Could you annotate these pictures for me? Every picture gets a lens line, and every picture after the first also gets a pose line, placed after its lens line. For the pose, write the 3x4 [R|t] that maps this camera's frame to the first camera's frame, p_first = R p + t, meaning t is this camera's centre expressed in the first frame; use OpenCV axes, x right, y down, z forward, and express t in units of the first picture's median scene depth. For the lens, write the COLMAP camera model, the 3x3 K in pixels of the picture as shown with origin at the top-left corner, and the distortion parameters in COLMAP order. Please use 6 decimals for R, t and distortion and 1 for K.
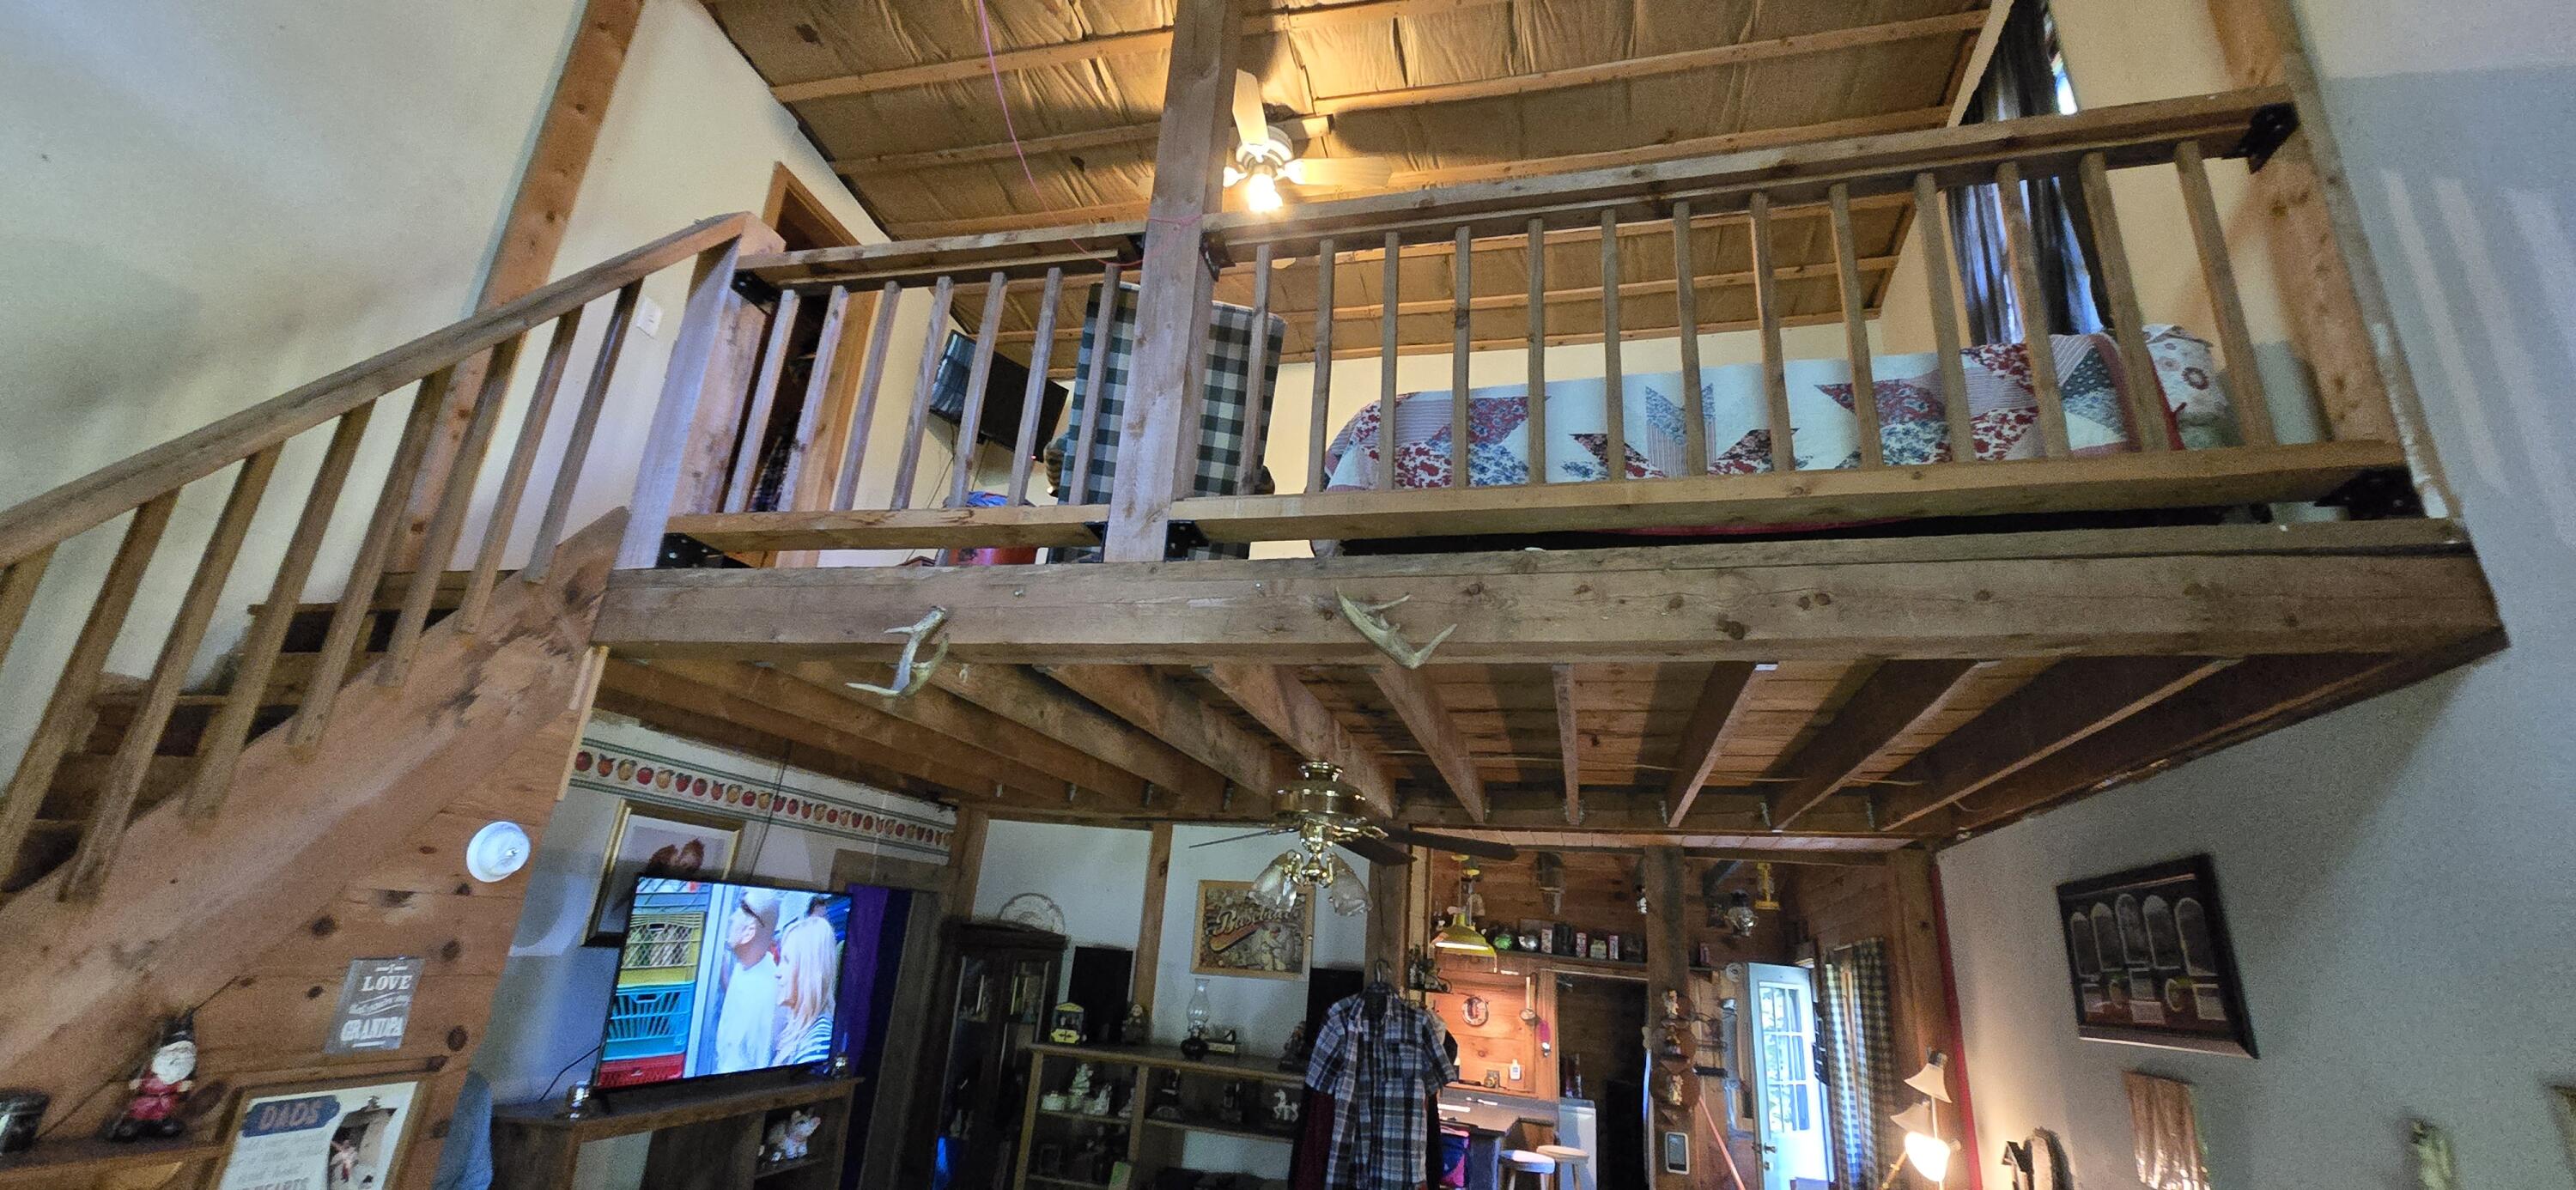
lens RADIAL K [[1053.5, 0, 1293.0], [0, 1053.5, 598.7], [0, 0, 1]] dist [-0.001908, 0.001653]
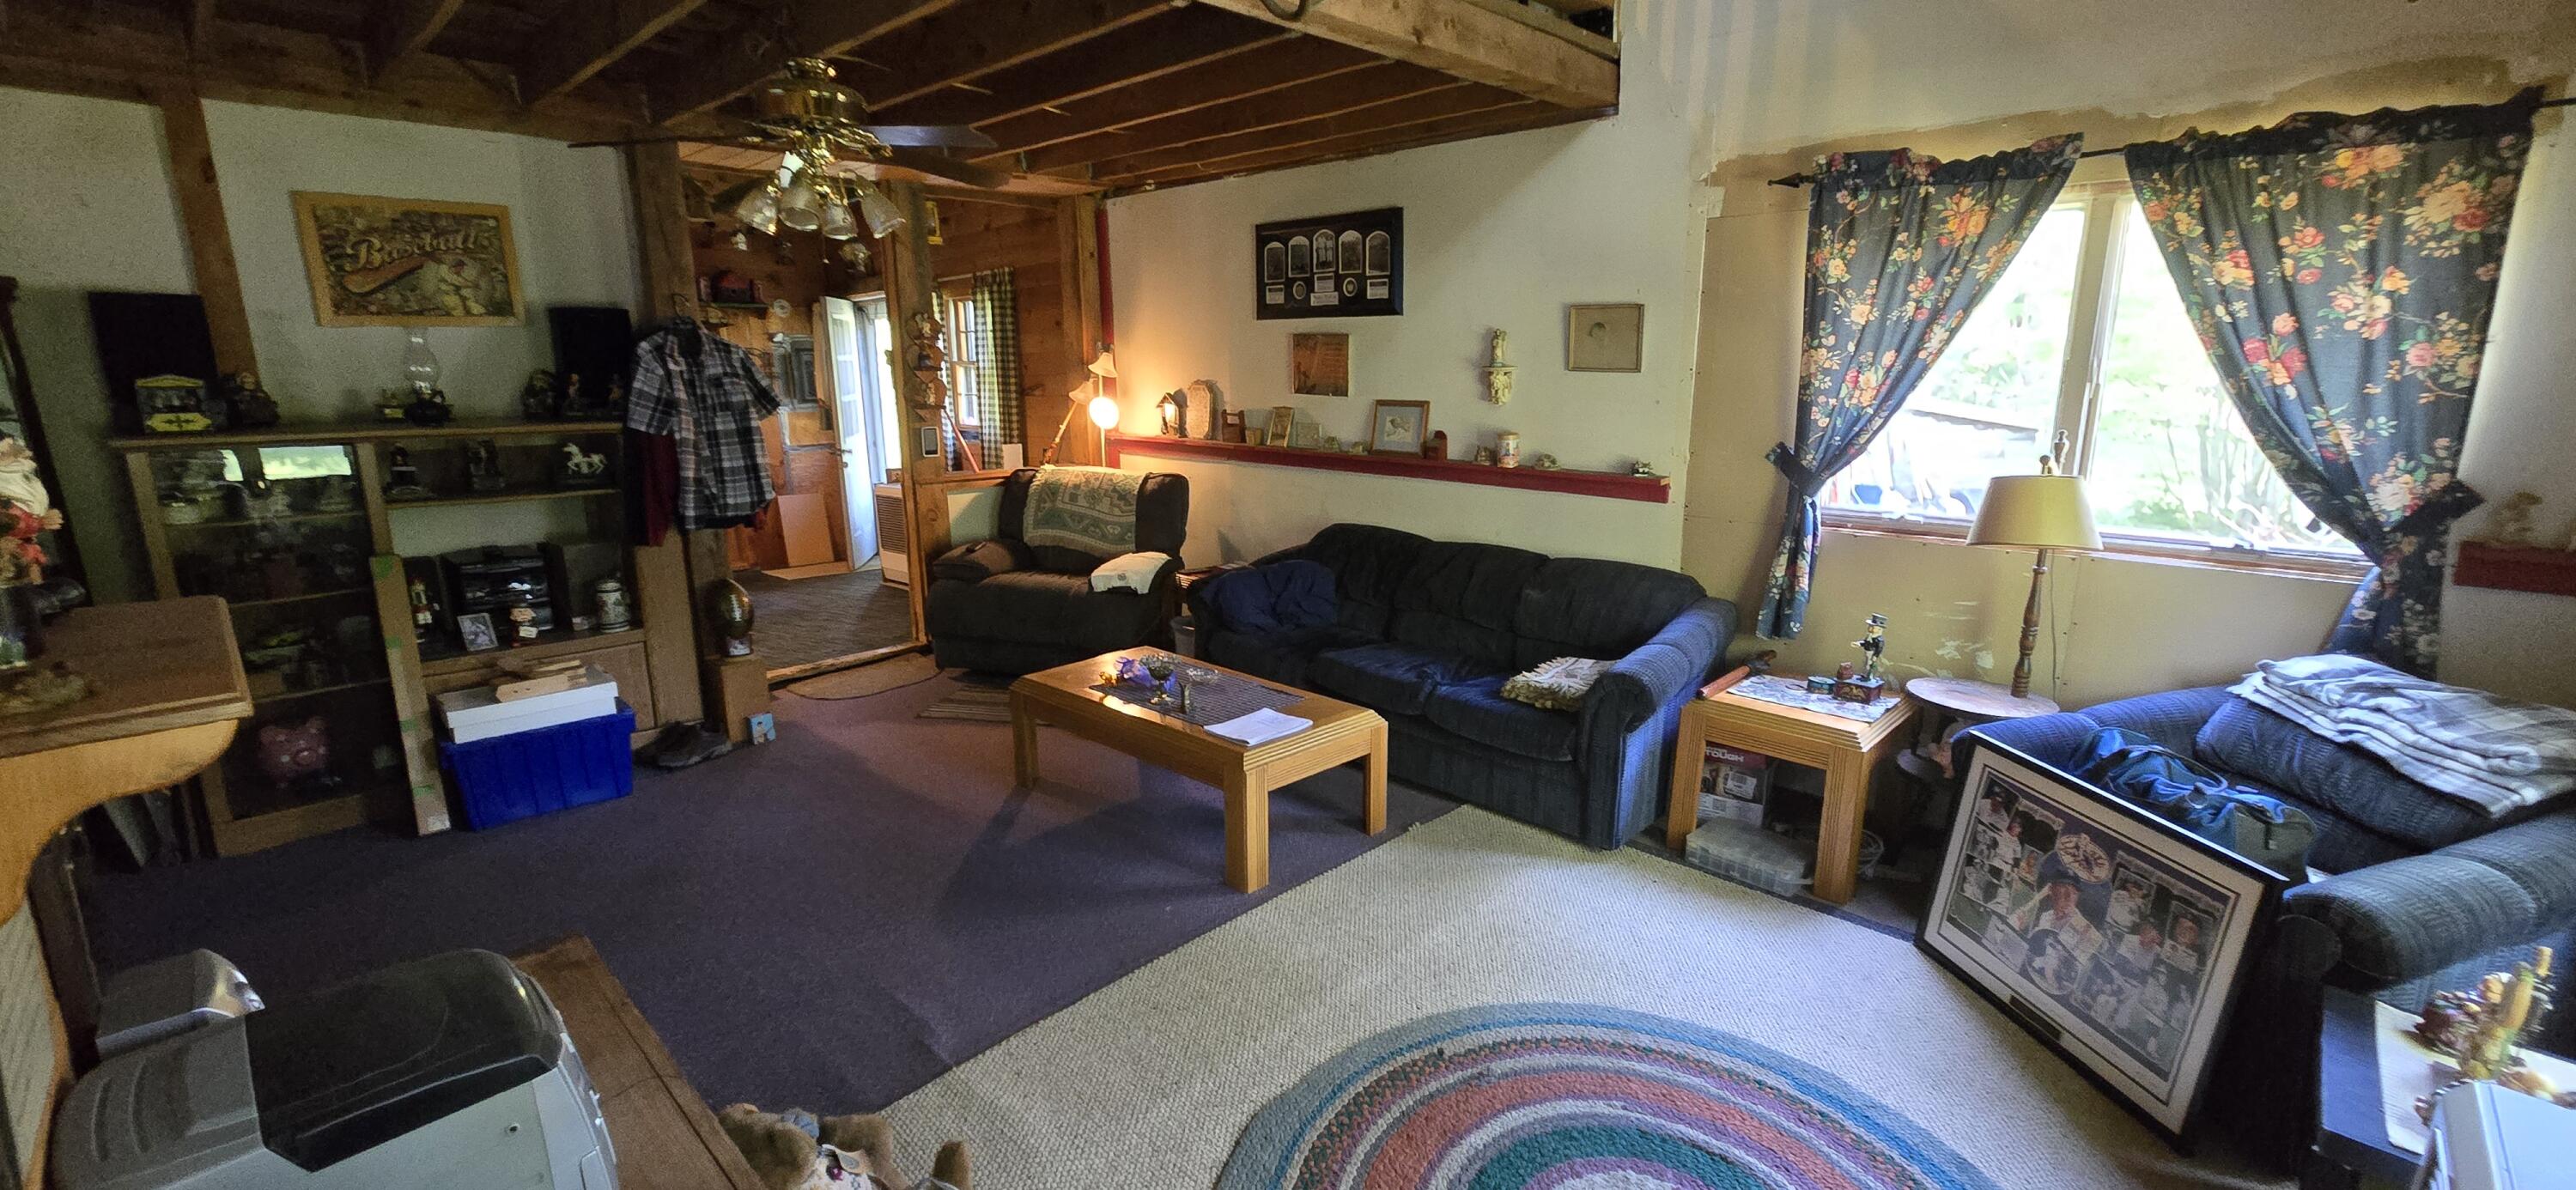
lens RADIAL K [[1053.5, 0, 1282.6], [0, 1053.5, 582.3], [0, 0, 1]] dist [-0.001908, 0.001653]
pose [[0.497417, -0.255085, 0.829161, -0.479185], [-0.244753, 0.875699, 0.416230, 0.059848], [-0.832269, -0.409980, 0.373155, 0.137544]]
